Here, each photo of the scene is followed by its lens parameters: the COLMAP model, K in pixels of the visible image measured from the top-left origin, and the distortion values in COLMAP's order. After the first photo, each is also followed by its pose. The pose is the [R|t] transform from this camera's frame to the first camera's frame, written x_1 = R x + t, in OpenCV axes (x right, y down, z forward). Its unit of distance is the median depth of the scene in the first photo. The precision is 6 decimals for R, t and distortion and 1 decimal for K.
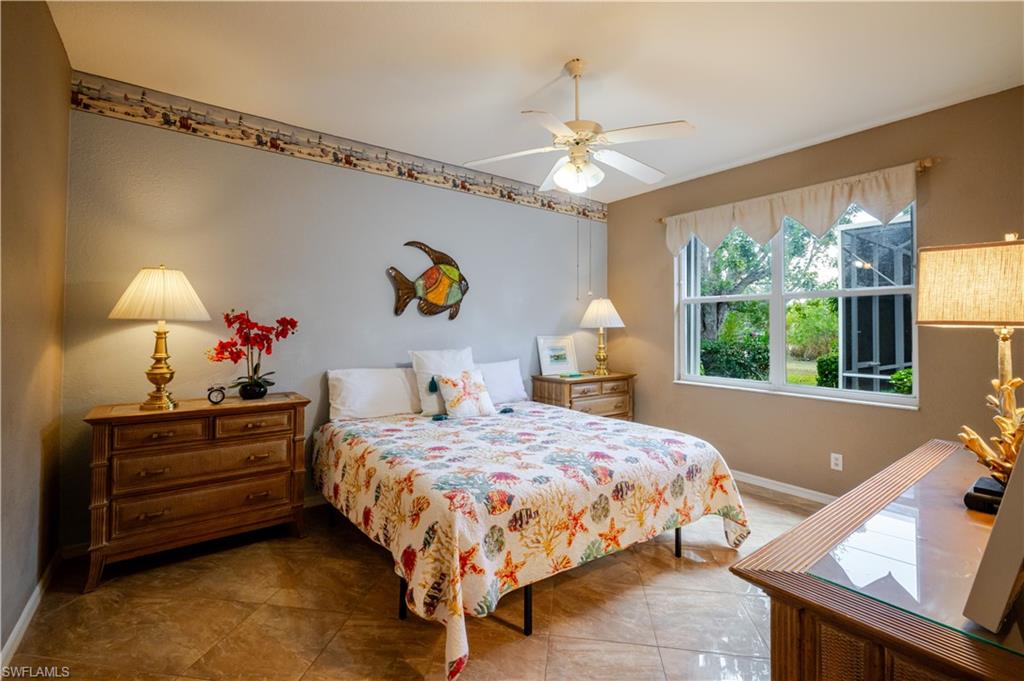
lens RADIAL K [[437.9, 0, 504.9], [0, 437.9, 337.9], [0, 0, 1]] dist [-0.000940, 0.000226]
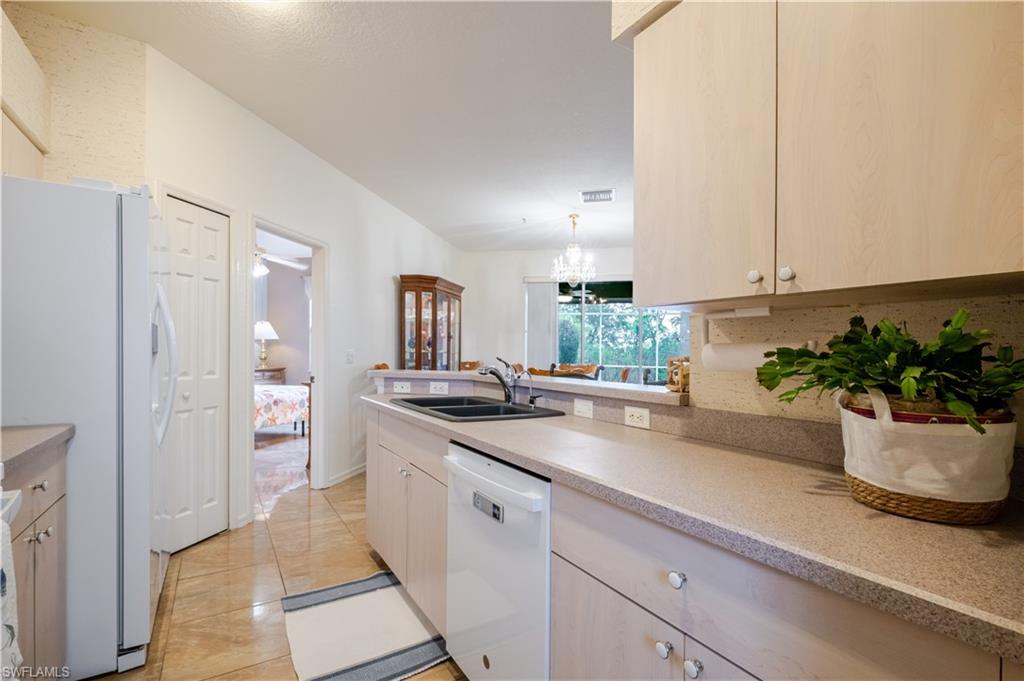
lens RADIAL K [[471.5, 0, 514.8], [0, 471.5, 357.3], [0, 0, 1]] dist [0.001182, 0.000127]
pose [[0.744613, 0.004097, 0.667483, -0.295771], [-0.009541, 0.999944, 0.004507, 0.032761], [-0.667428, -0.009724, 0.744611, -1.086836]]
